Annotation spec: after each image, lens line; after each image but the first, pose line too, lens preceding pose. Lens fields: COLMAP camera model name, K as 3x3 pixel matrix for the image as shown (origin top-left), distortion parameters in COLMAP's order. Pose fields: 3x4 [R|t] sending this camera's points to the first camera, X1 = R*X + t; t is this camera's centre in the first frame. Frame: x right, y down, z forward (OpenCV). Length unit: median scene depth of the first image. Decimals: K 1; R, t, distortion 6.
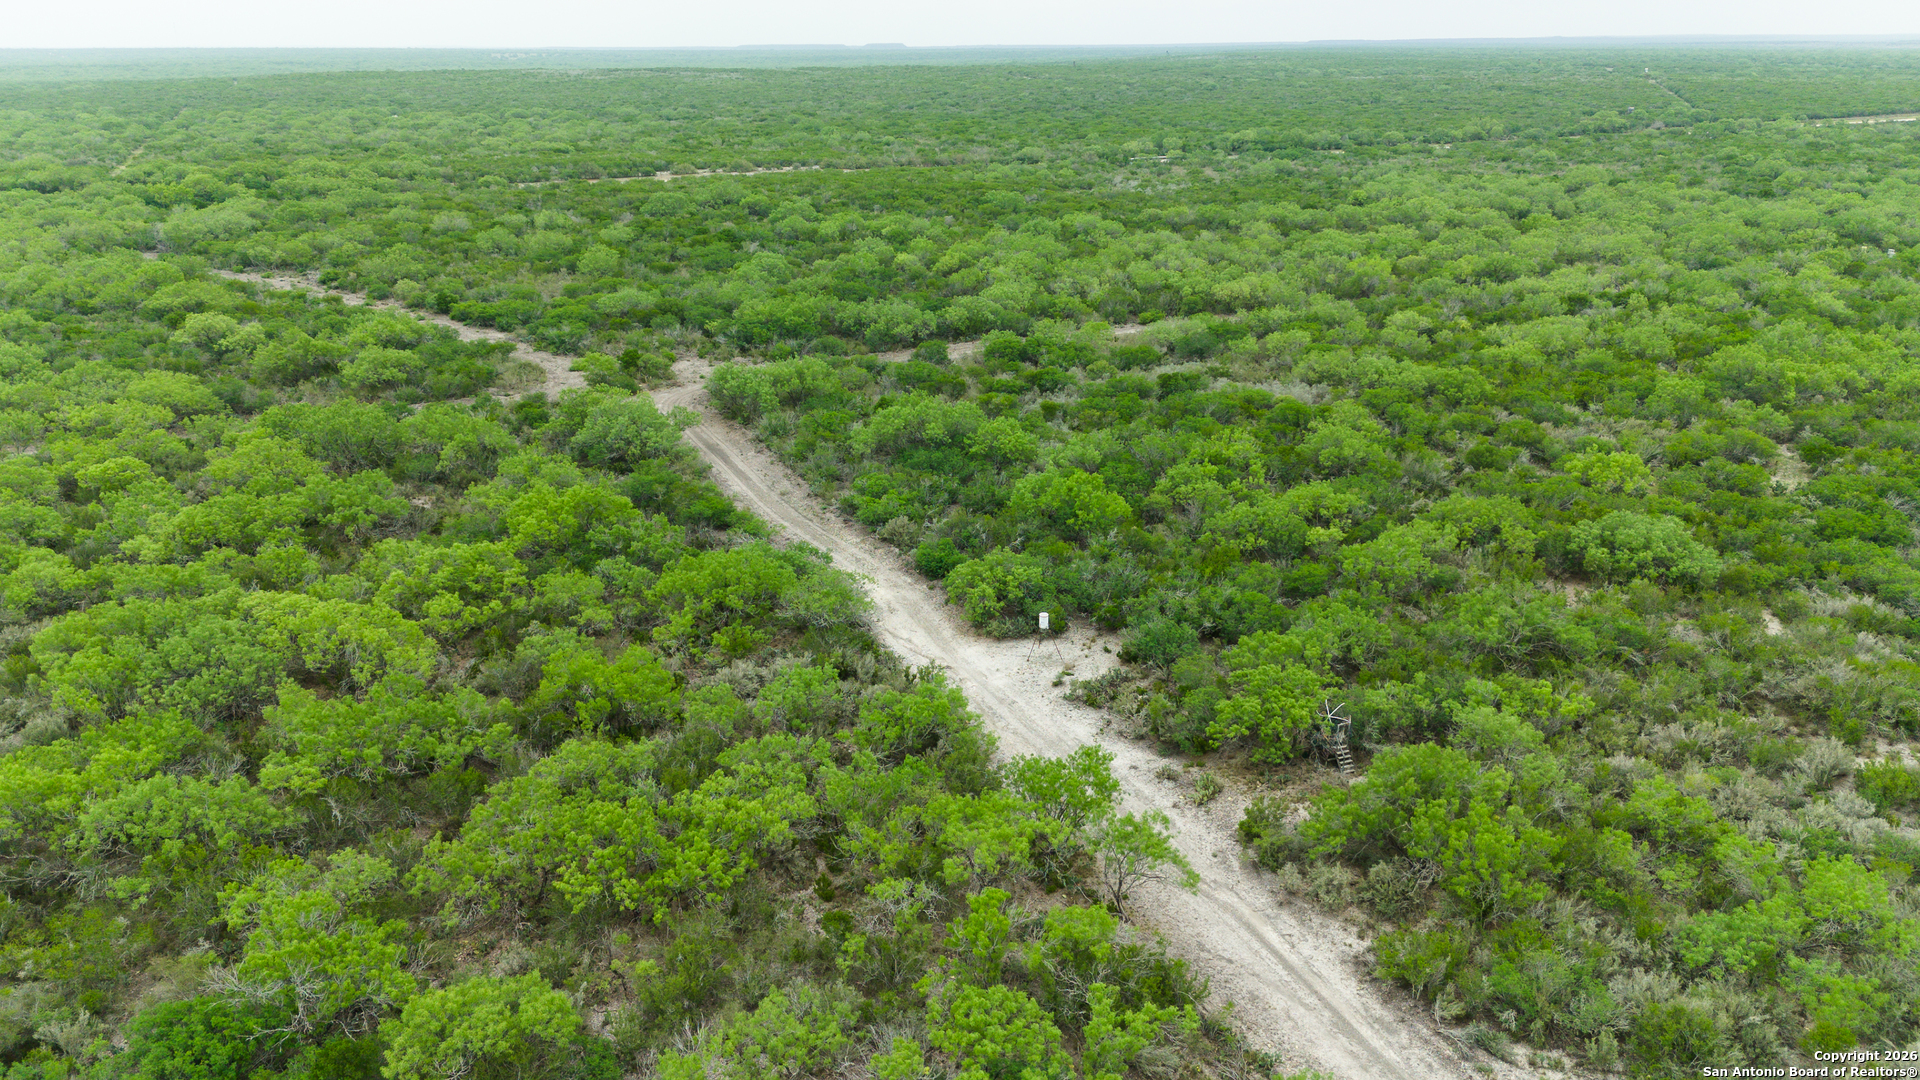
lens RADIAL K [[1438.4, 0, 964.2], [0, 1438.4, 543.1], [0, 0, 1]] dist [0.068347, -0.066634]
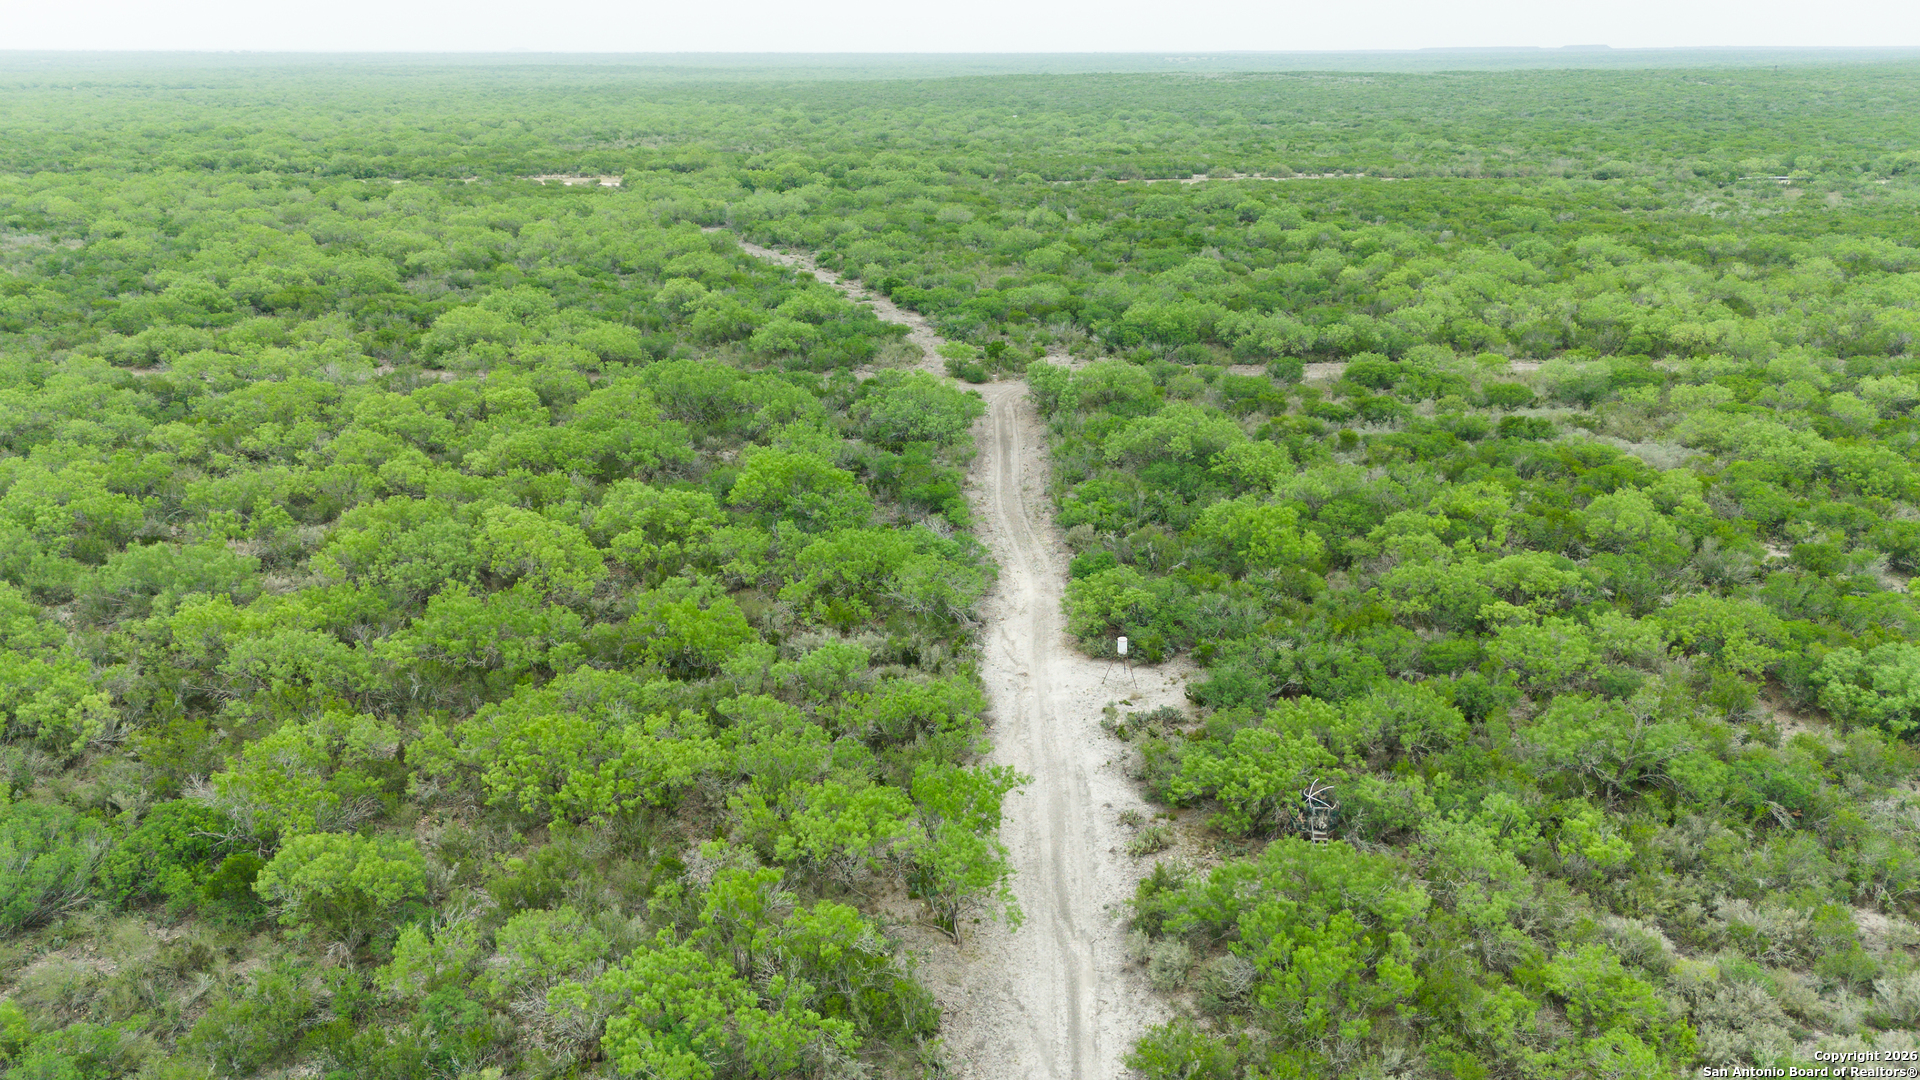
lens RADIAL K [[1438.4, 0, 958.4], [0, 1438.4, 545.1], [0, 0, 1]] dist [0.068347, -0.066634]
pose [[0.898077, 0.147015, -0.414542, 0.194361], [-0.147431, 0.988580, 0.031195, -0.014820], [0.414394, 0.033101, 0.909495, 0.039837]]
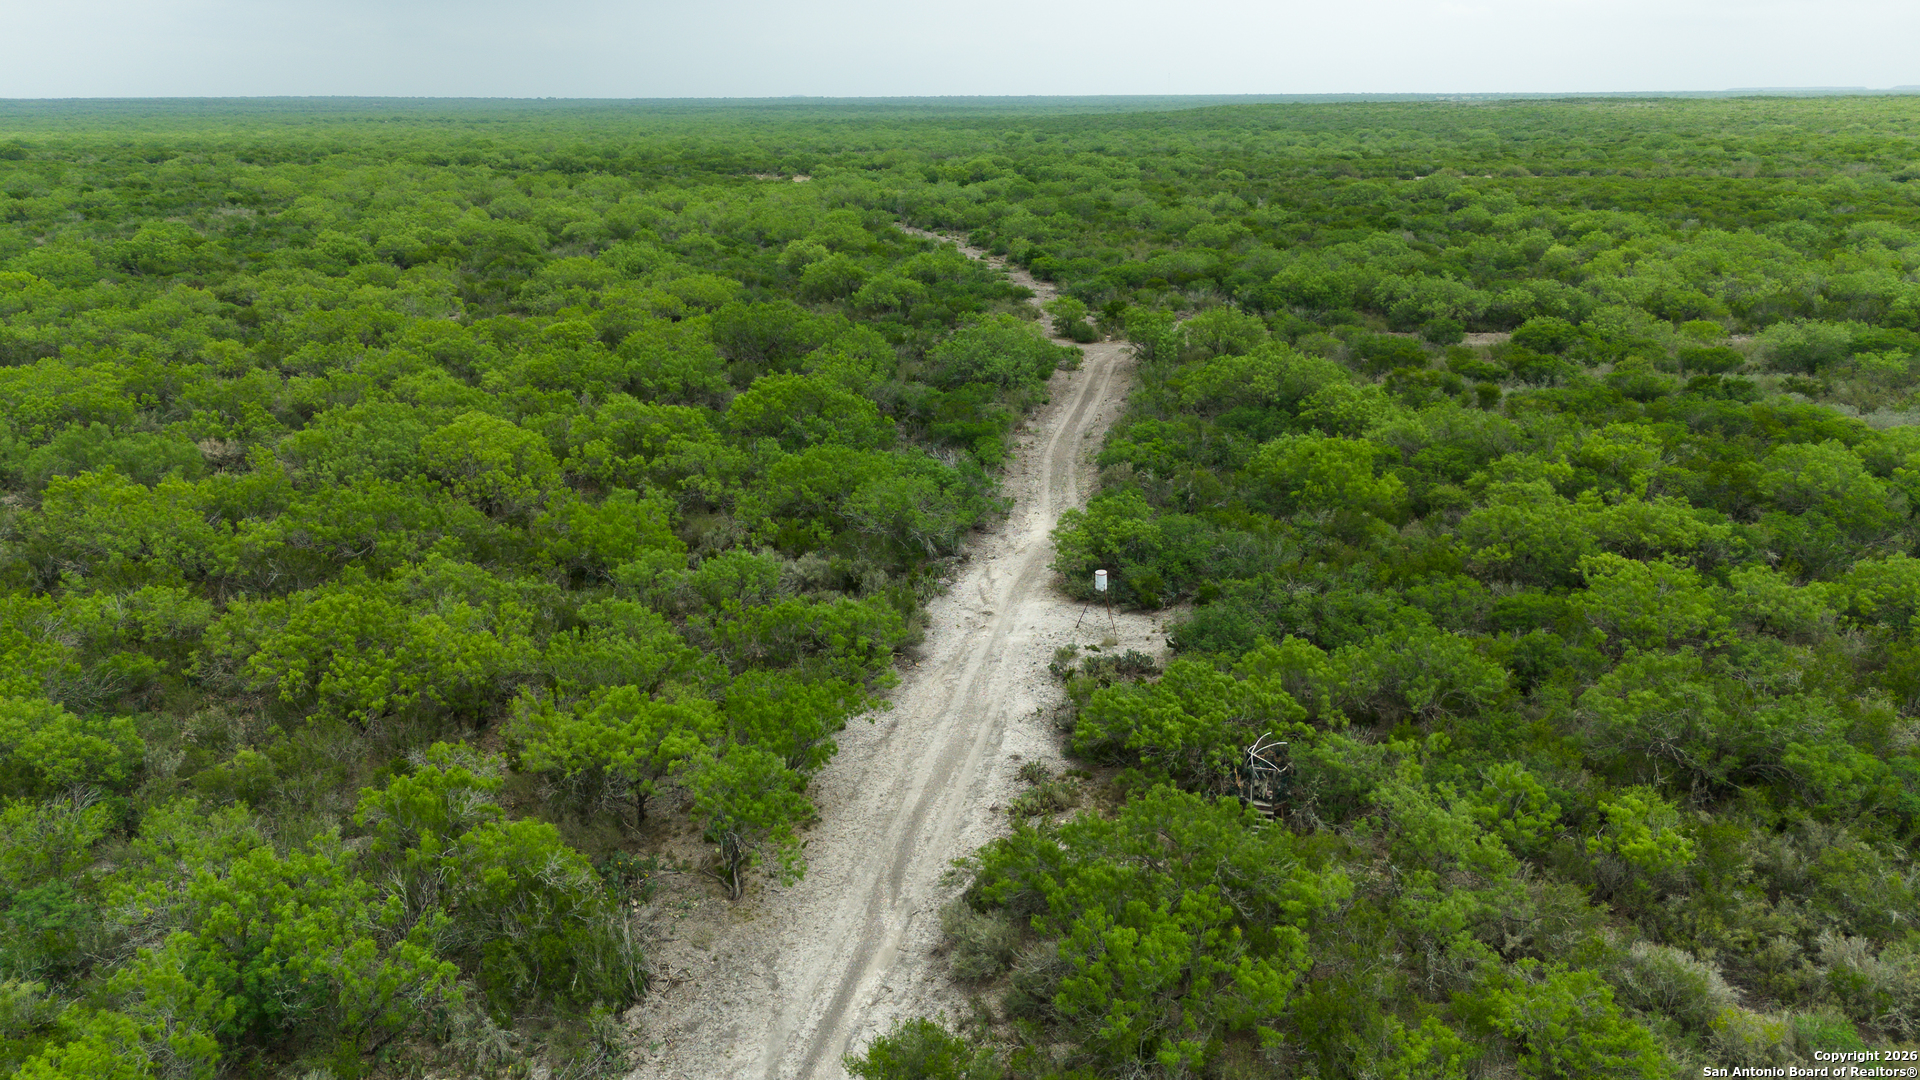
lens RADIAL K [[1438.4, 0, 961.1], [0, 1438.4, 543.3], [0, 0, 1]] dist [0.068347, -0.066634]
pose [[0.805905, 0.177557, -0.564793, 0.239916], [-0.197259, 0.979990, 0.026615, 0.016265], [0.558217, 0.089962, 0.824804, 0.176670]]
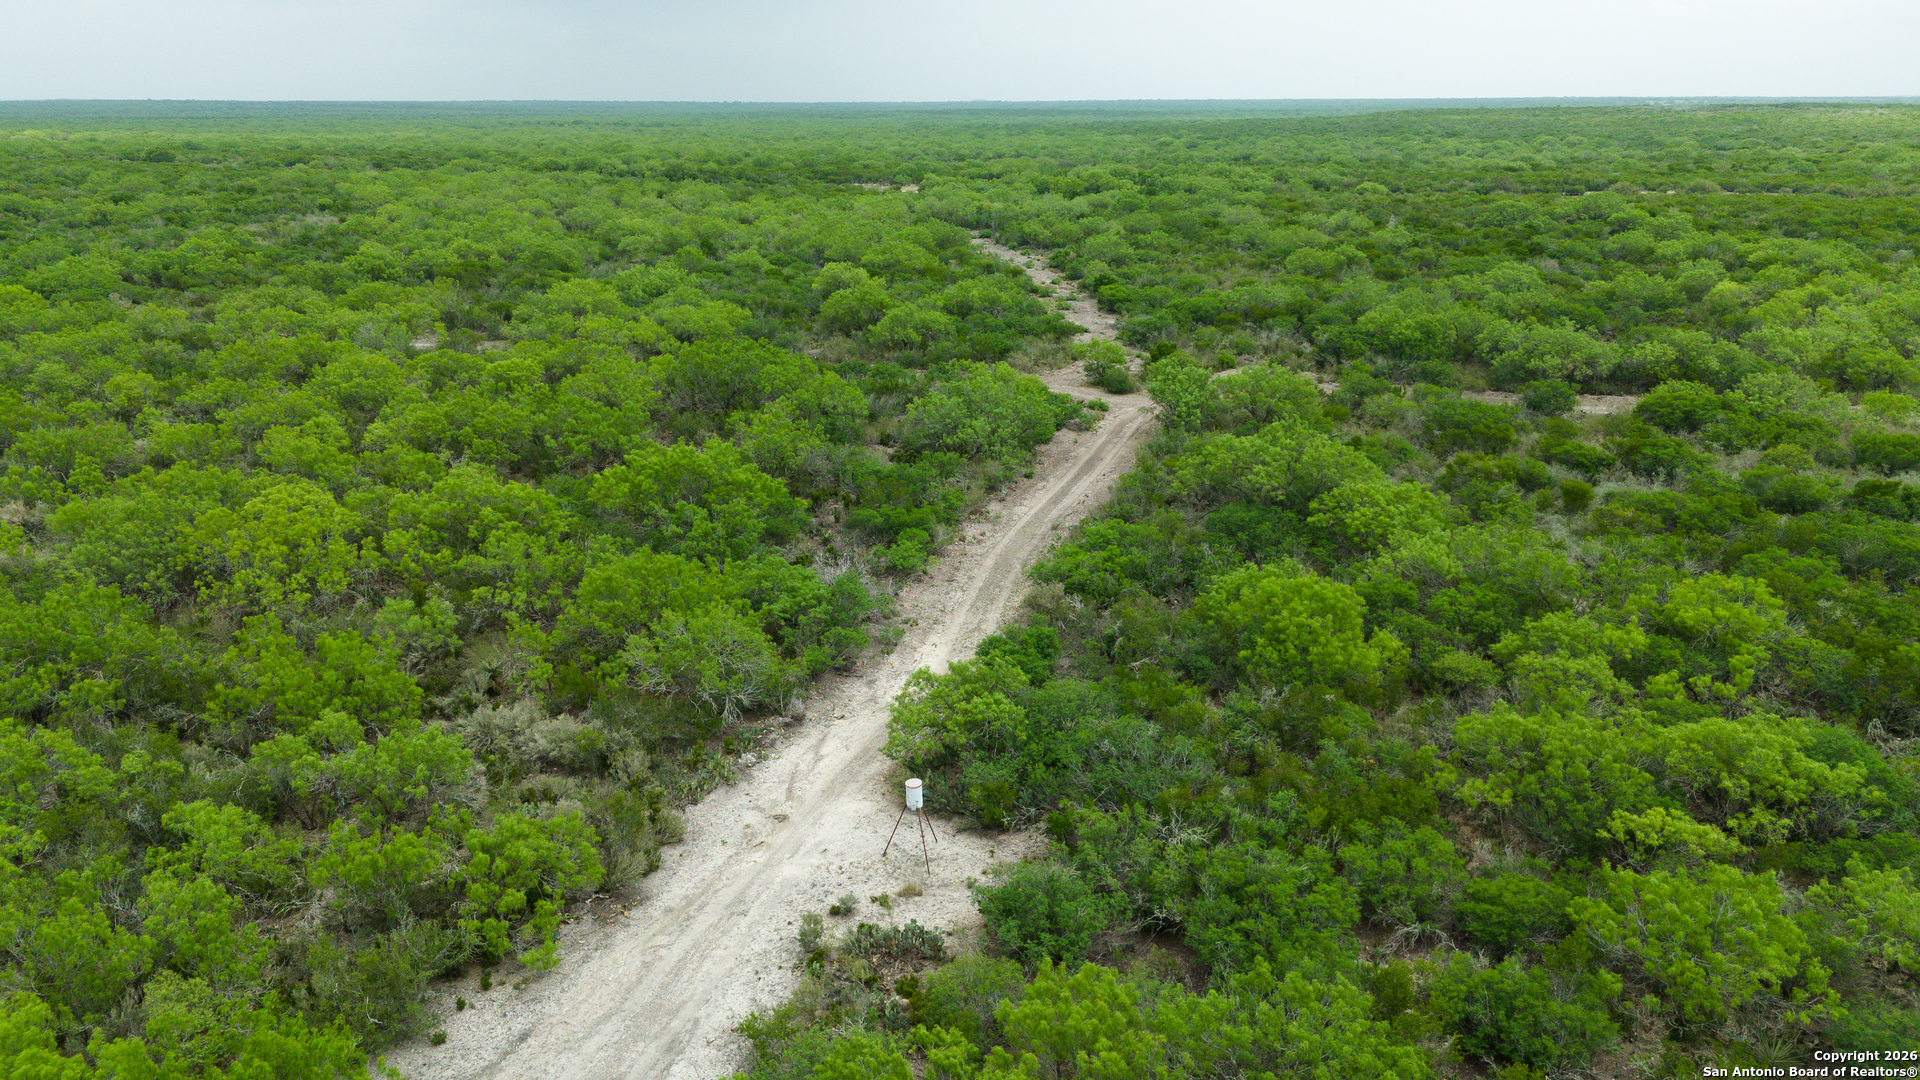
lens RADIAL K [[1438.4, 0, 969.9], [0, 1438.4, 536.2], [0, 0, 1]] dist [0.068347, -0.066634]
pose [[0.729355, 0.201952, -0.653649, 0.228379], [-0.229480, 0.972303, 0.044345, -0.039041], [0.644501, 0.117656, 0.755497, 0.329495]]
